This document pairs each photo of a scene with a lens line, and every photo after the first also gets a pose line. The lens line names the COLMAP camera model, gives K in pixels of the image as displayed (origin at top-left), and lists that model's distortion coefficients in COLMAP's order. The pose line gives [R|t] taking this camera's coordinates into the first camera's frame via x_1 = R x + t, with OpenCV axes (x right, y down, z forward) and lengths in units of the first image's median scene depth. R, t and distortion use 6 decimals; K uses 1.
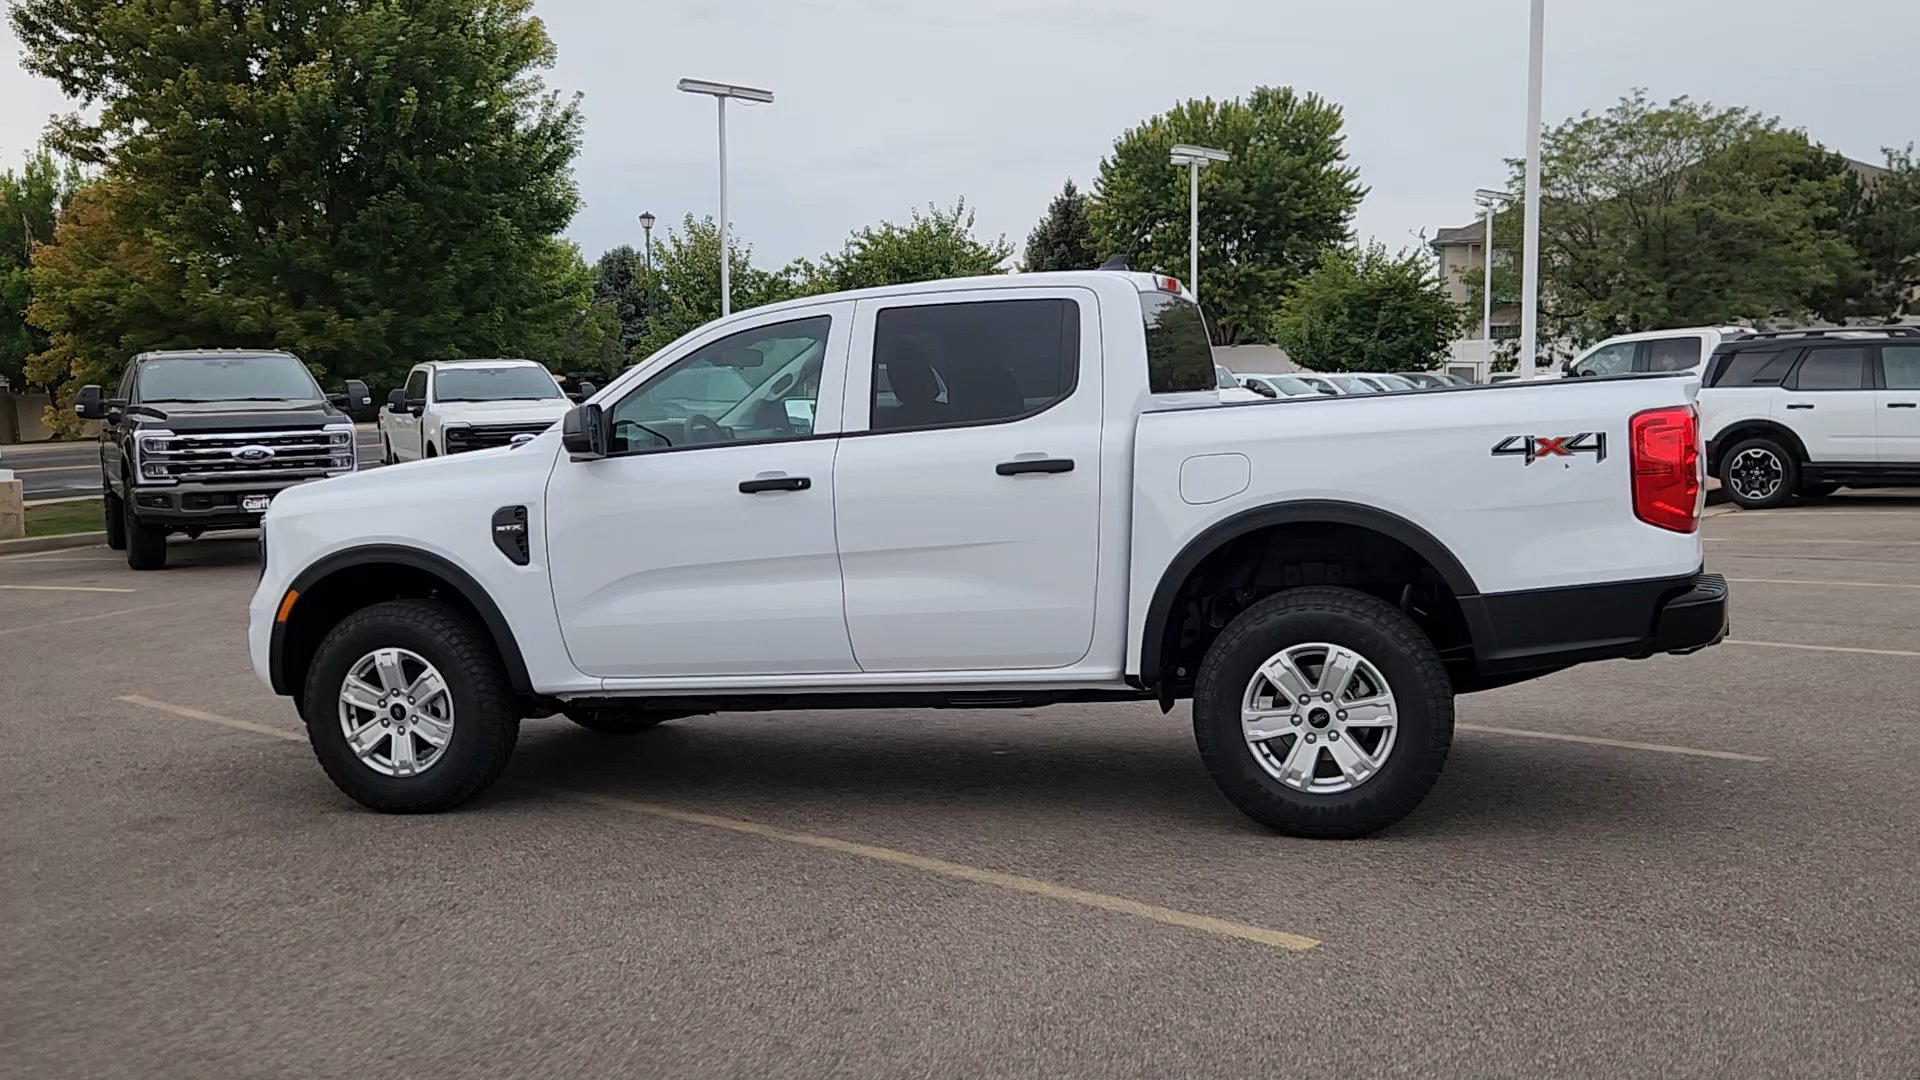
lens RADIAL K [[1856.8, 0, 942.6], [0, 1856.8, 534.1], [0, 0, 1]] dist [0.027037, 0.000000]
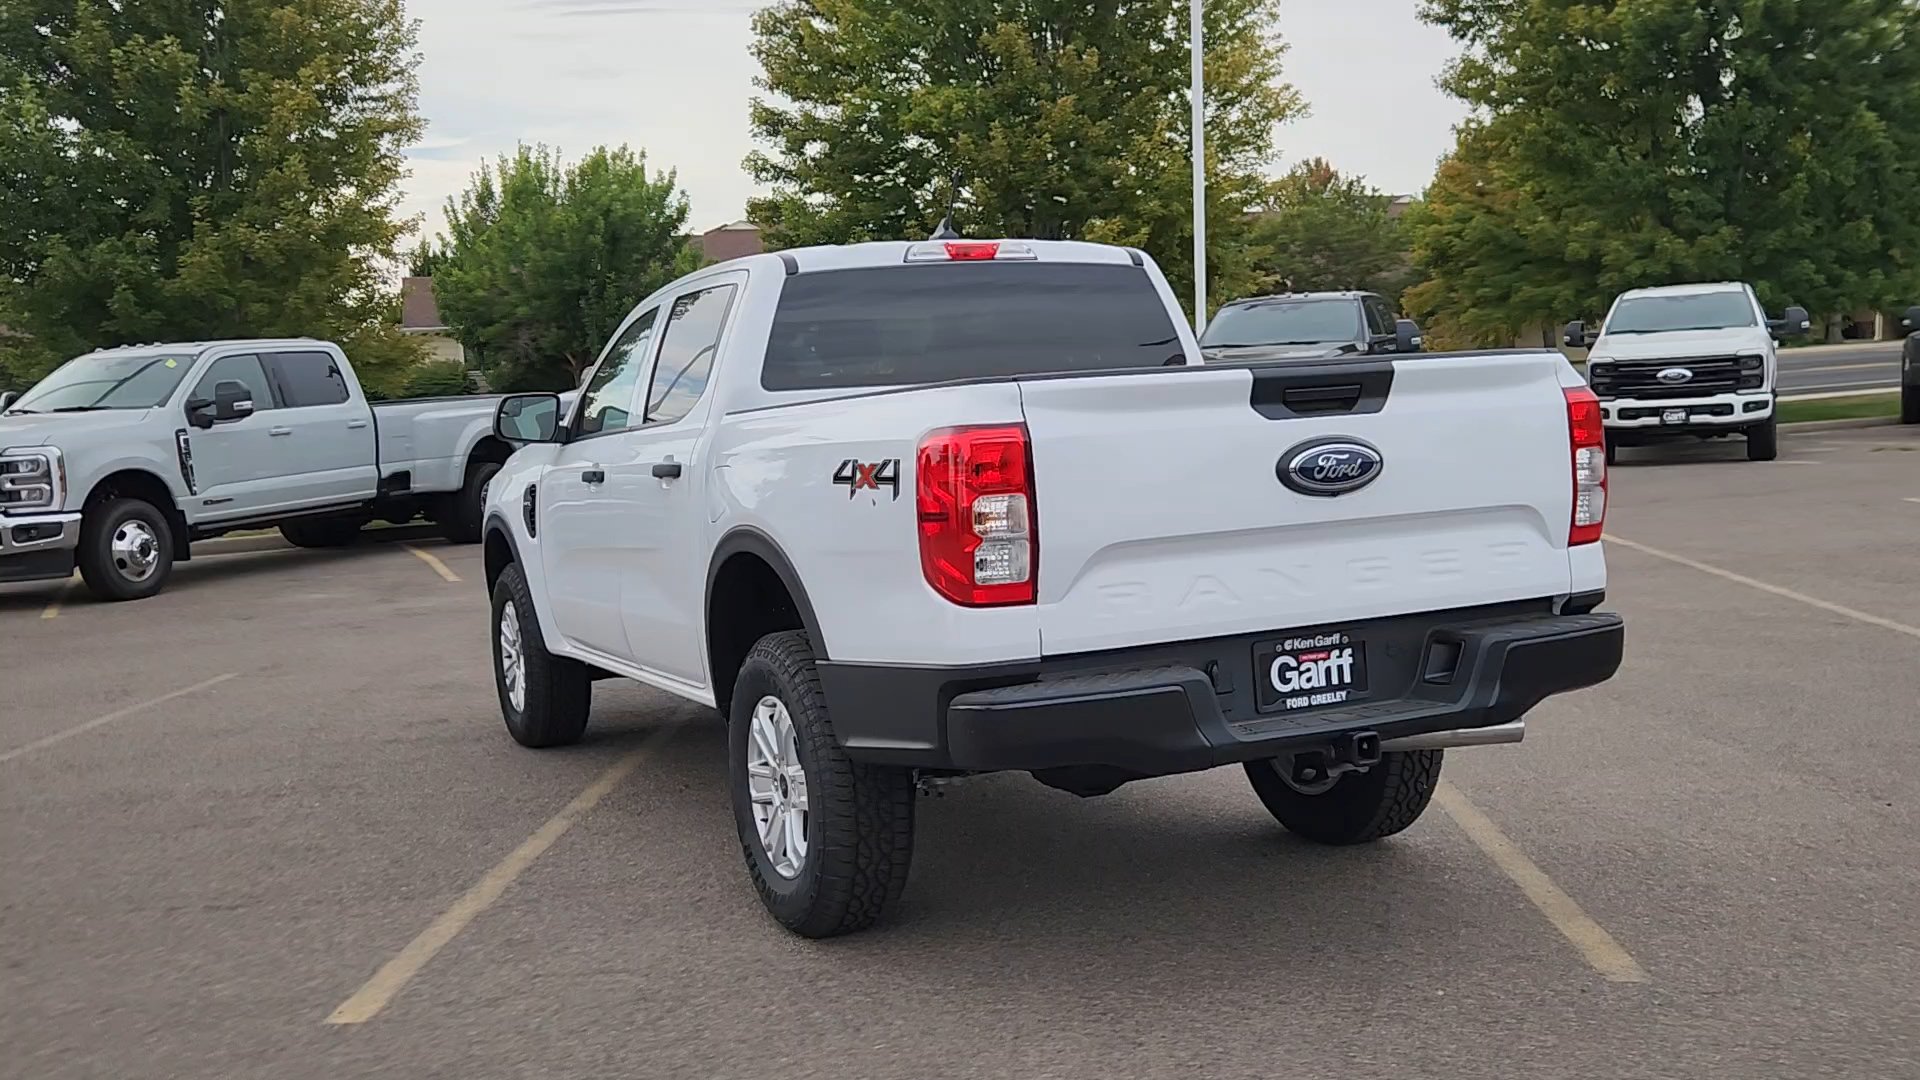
lens RADIAL K [[1857.0, 0, 940.2], [0, 1857.0, 545.4], [0, 0, 1]] dist [0.028848, 0.000000]
pose [[0.669512, 0.066654, -0.739805, 0.746849], [-0.028465, 0.997537, 0.064114, -0.056046], [0.742256, -0.021866, 0.669760, 0.430794]]
